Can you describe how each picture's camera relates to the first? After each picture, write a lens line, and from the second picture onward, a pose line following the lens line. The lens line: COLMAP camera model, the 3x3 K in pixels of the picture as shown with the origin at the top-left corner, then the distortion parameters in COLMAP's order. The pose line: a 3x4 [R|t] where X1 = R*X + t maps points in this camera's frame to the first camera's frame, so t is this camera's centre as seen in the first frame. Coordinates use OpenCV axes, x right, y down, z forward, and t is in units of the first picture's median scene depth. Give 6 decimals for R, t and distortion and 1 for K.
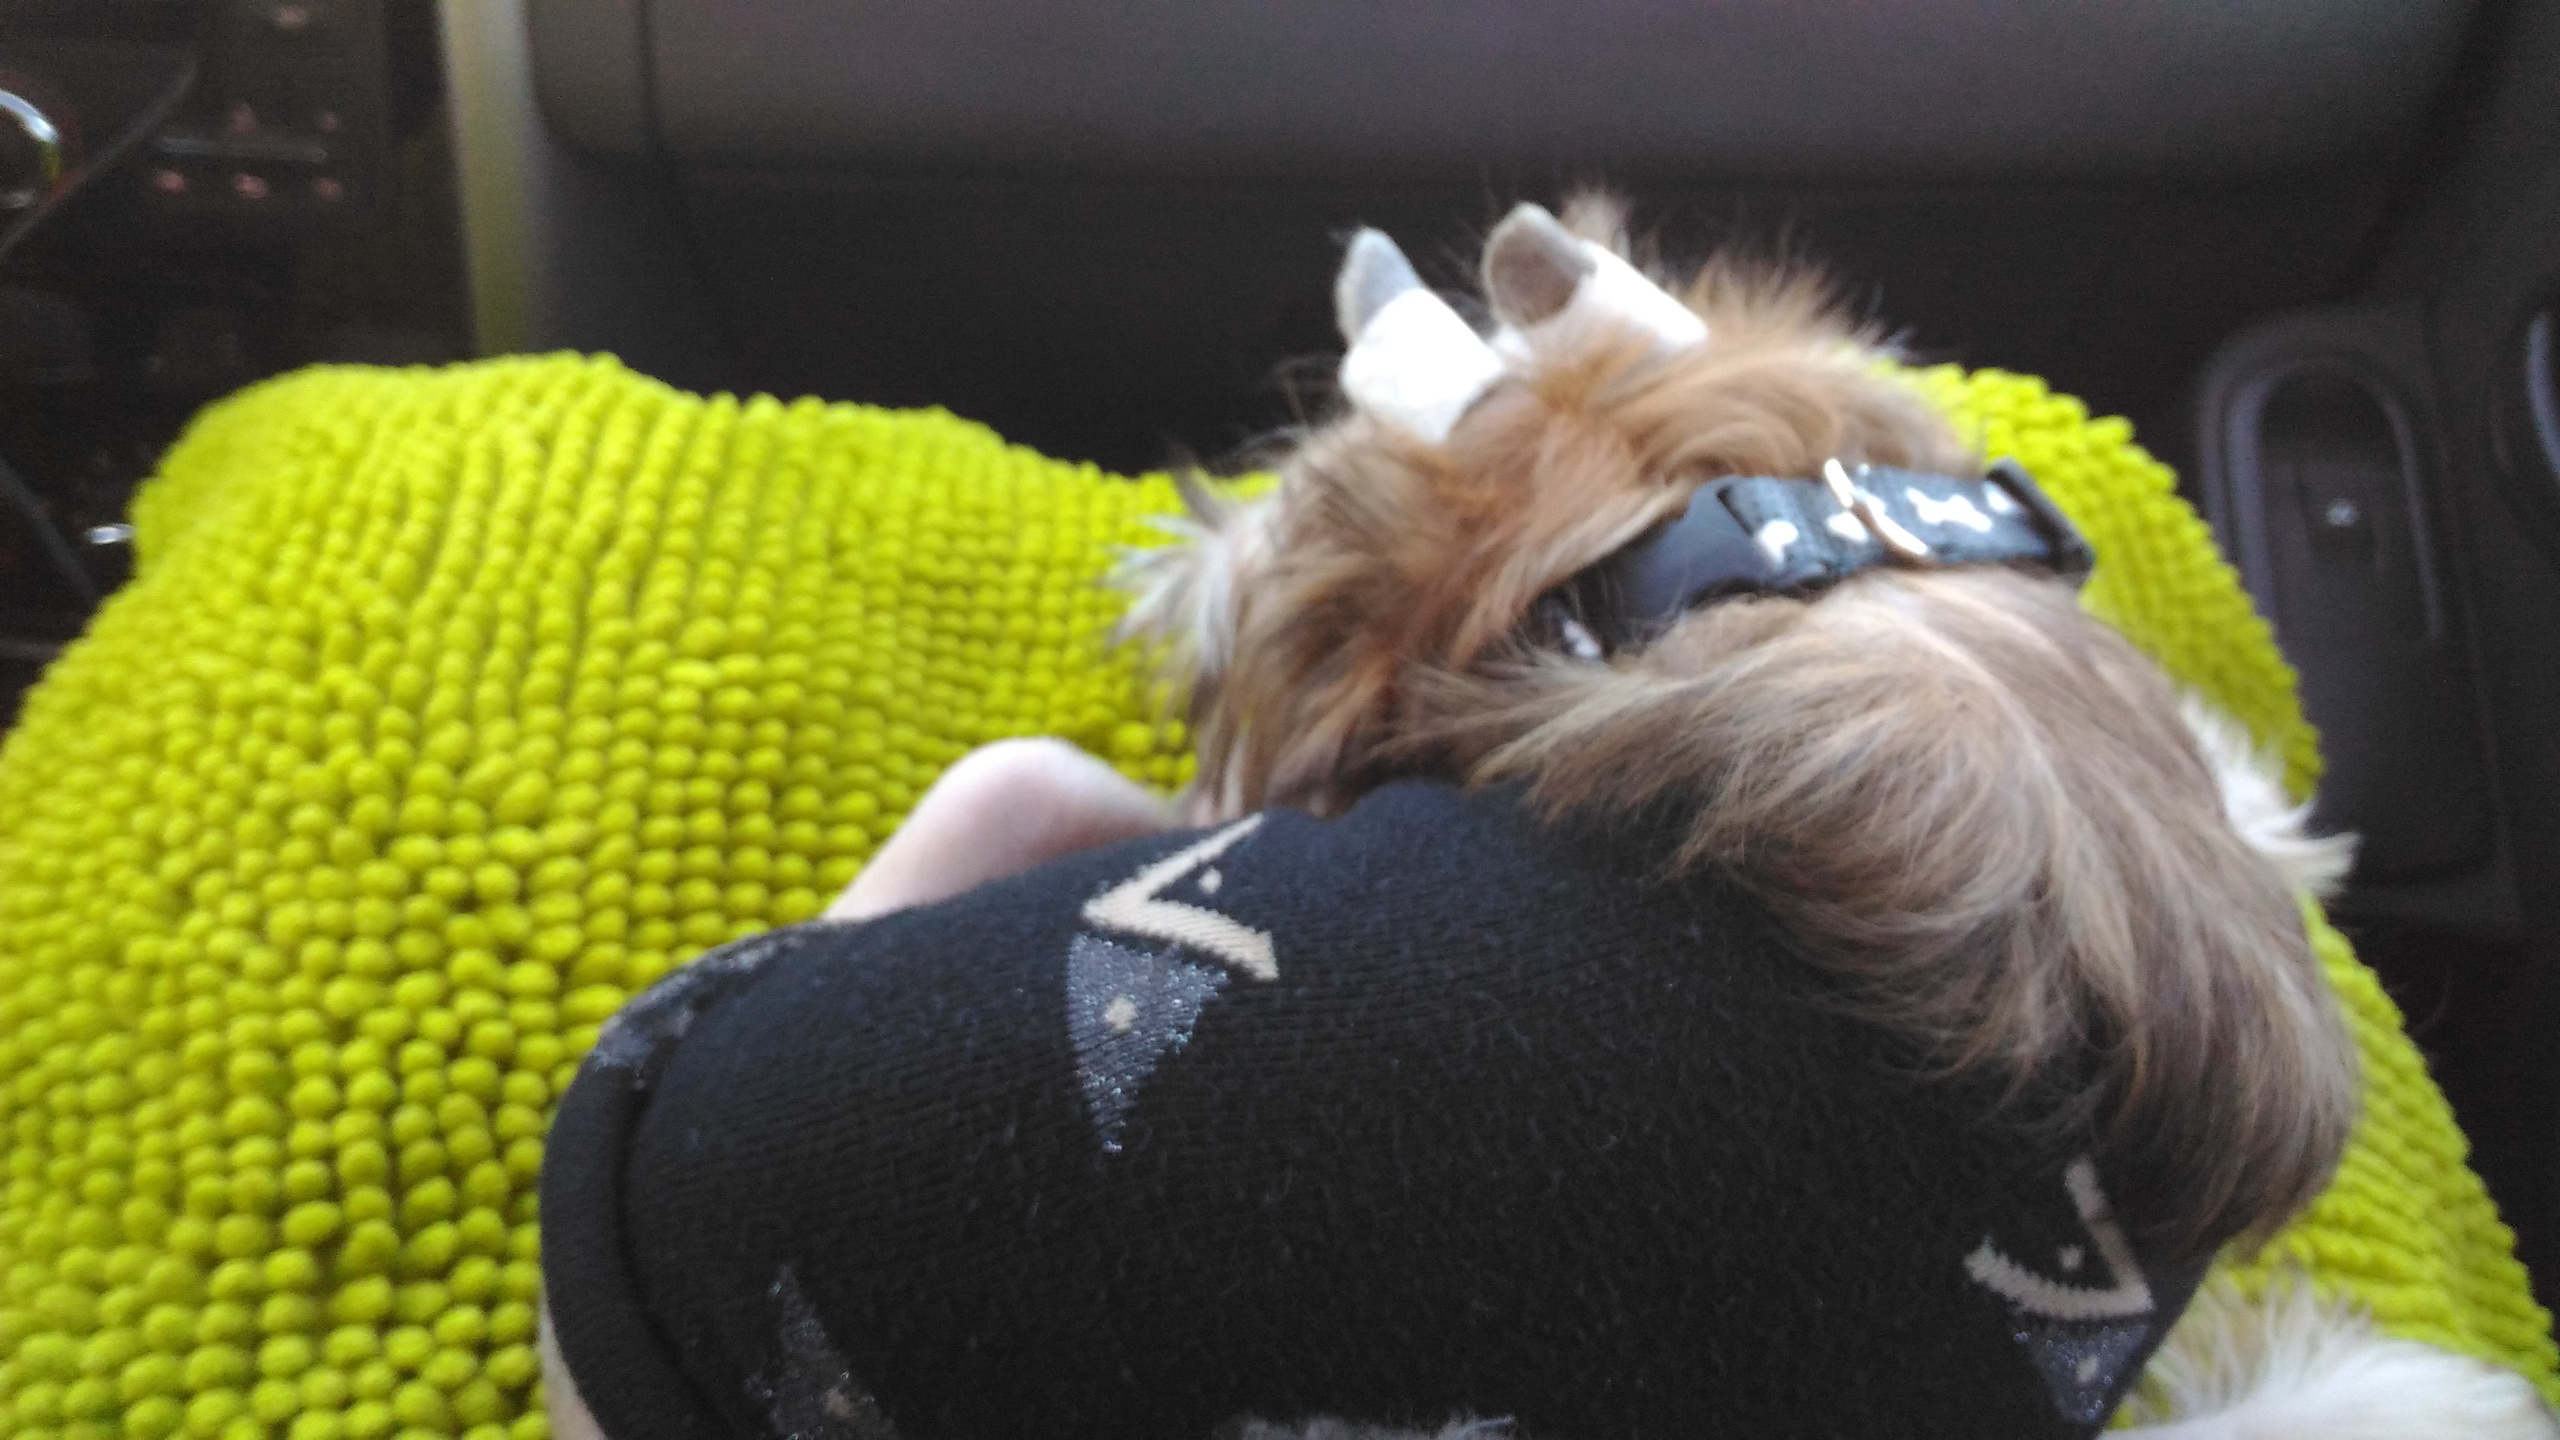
lens RADIAL K [[2023.6, 0, 1280.0], [0, 2023.6, 720.0], [0, 0, 1]] dist [0.000724, 0.011108]
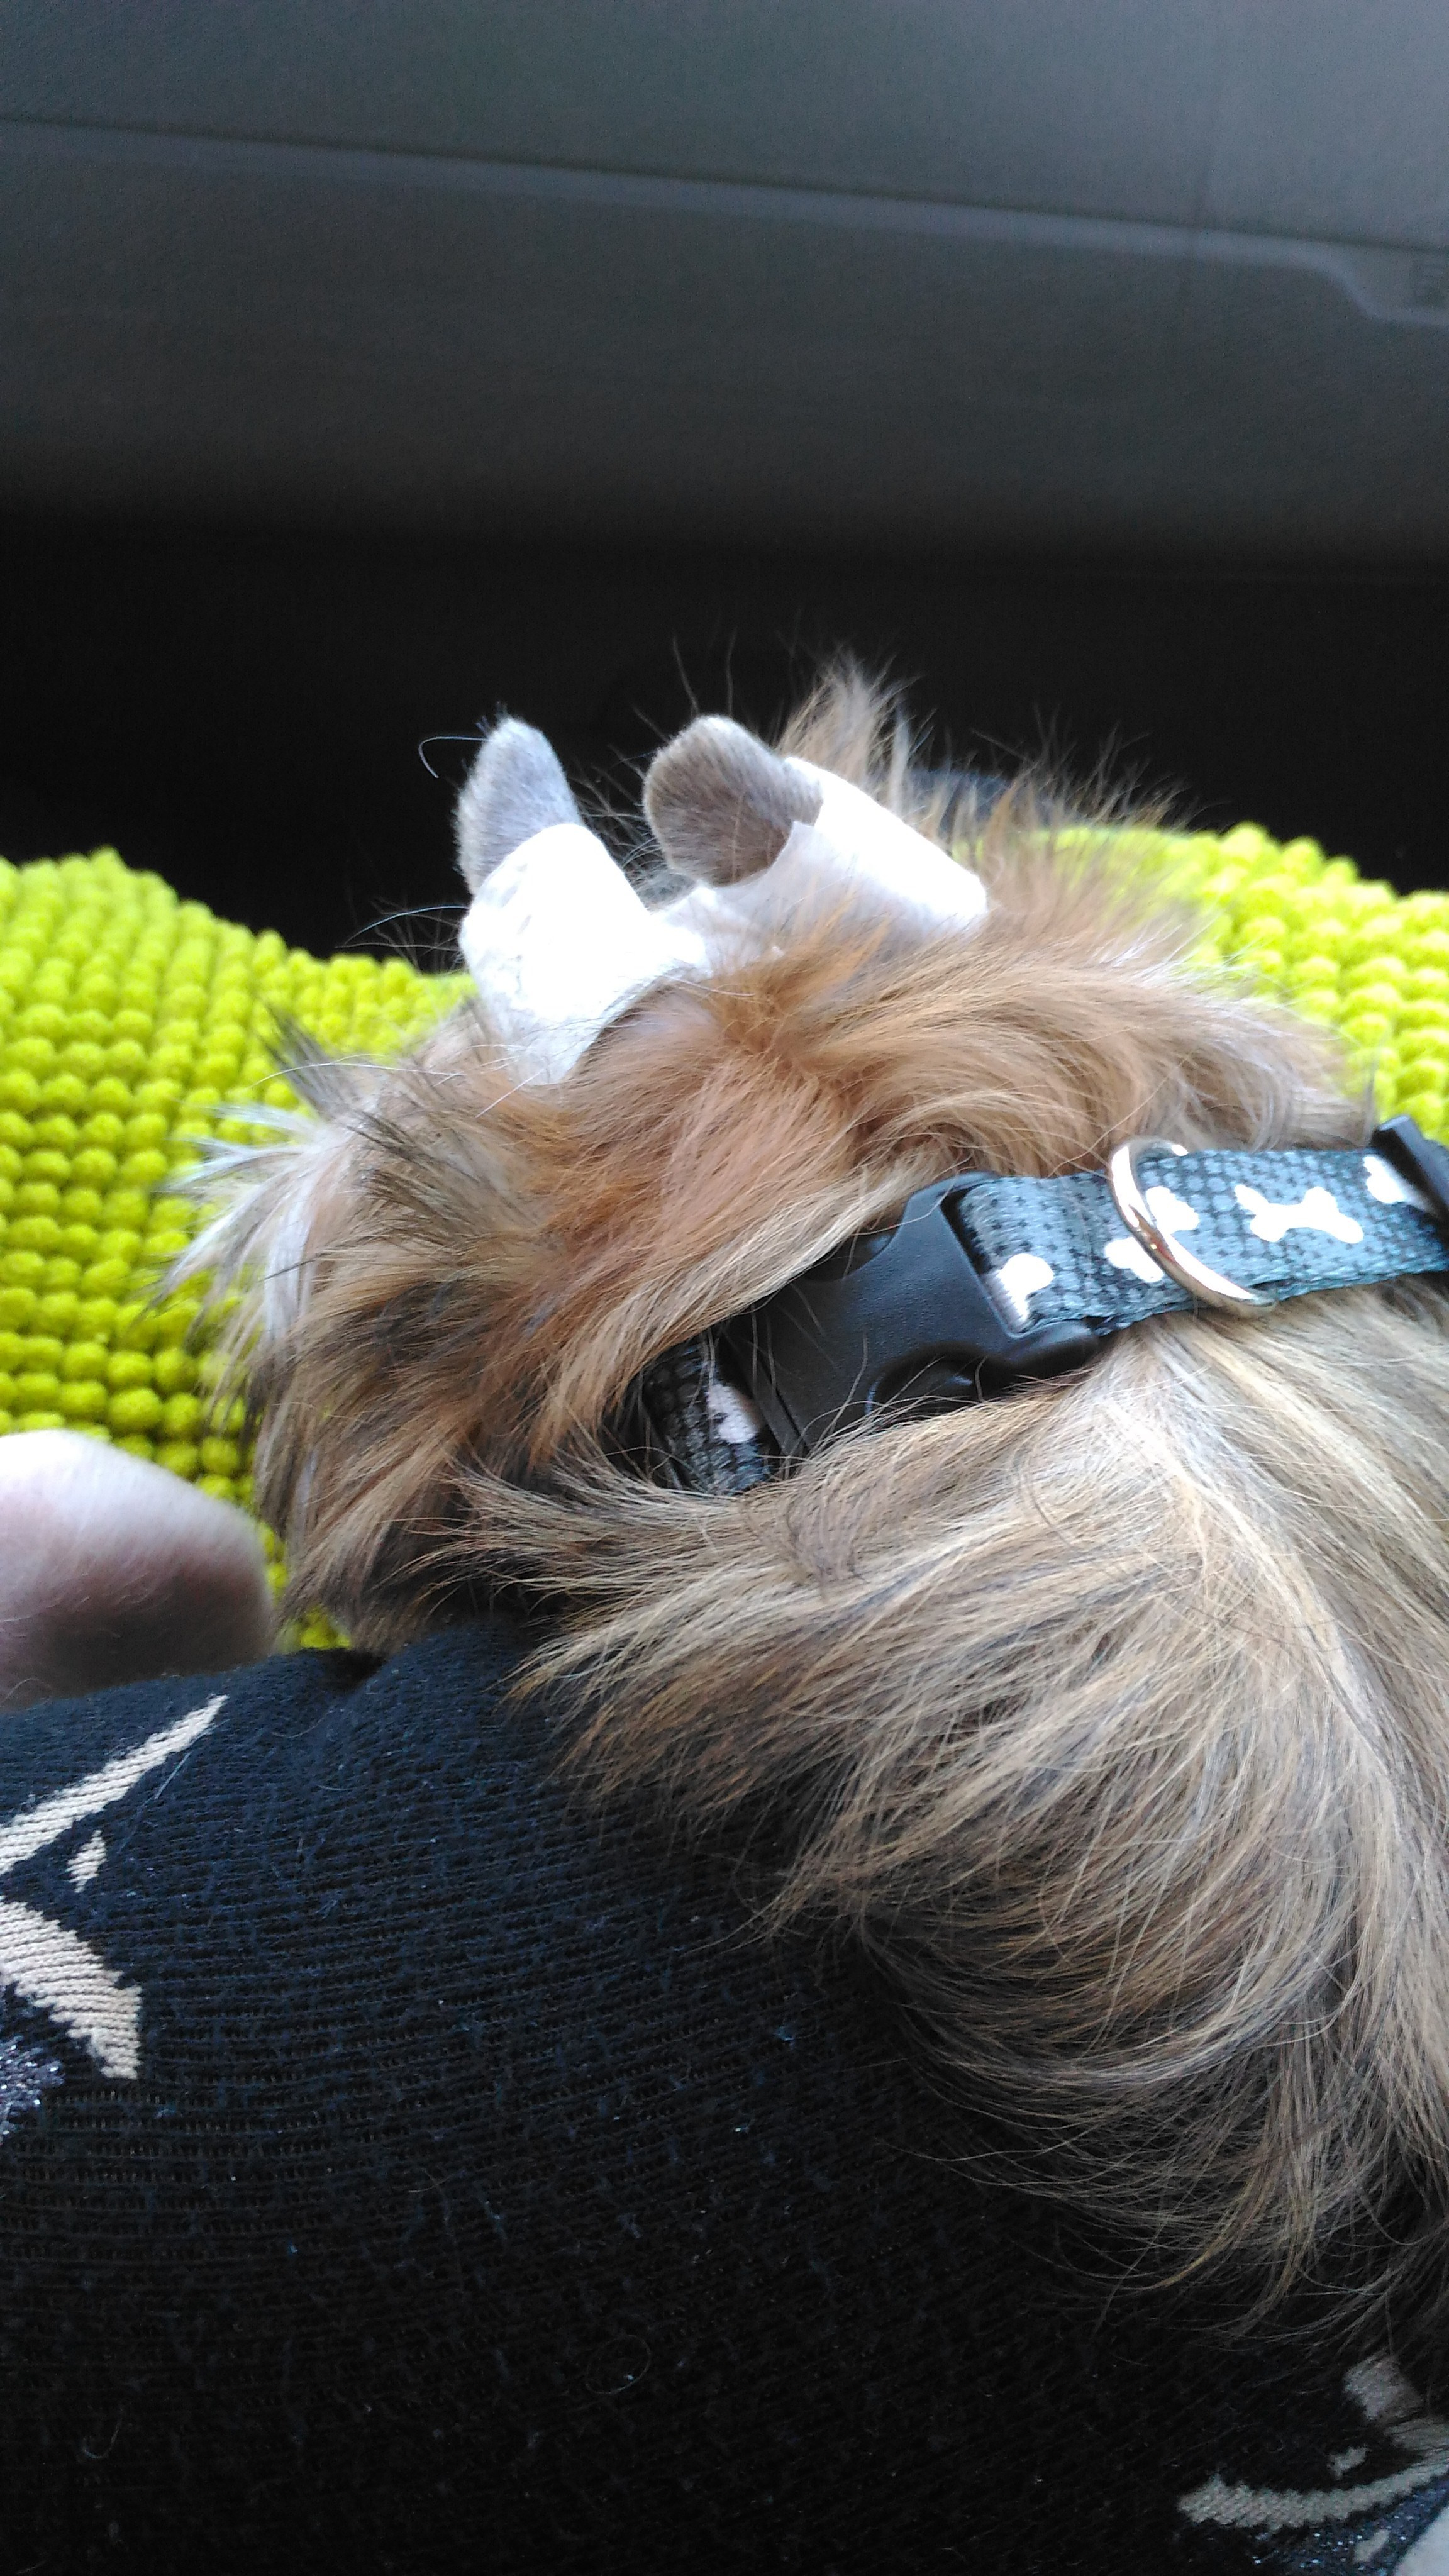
lens RADIAL K [[2092.4, 0, 724.5], [0, 2092.4, 1288.0], [0, 0, 1]] dist [0.075991, -0.198472]
pose [[0.999563, 0.029152, -0.004876, 0.151034], [-0.028209, 0.990165, 0.137034, -0.181009], [0.008823, -0.136837, 0.990554, 0.312653]]
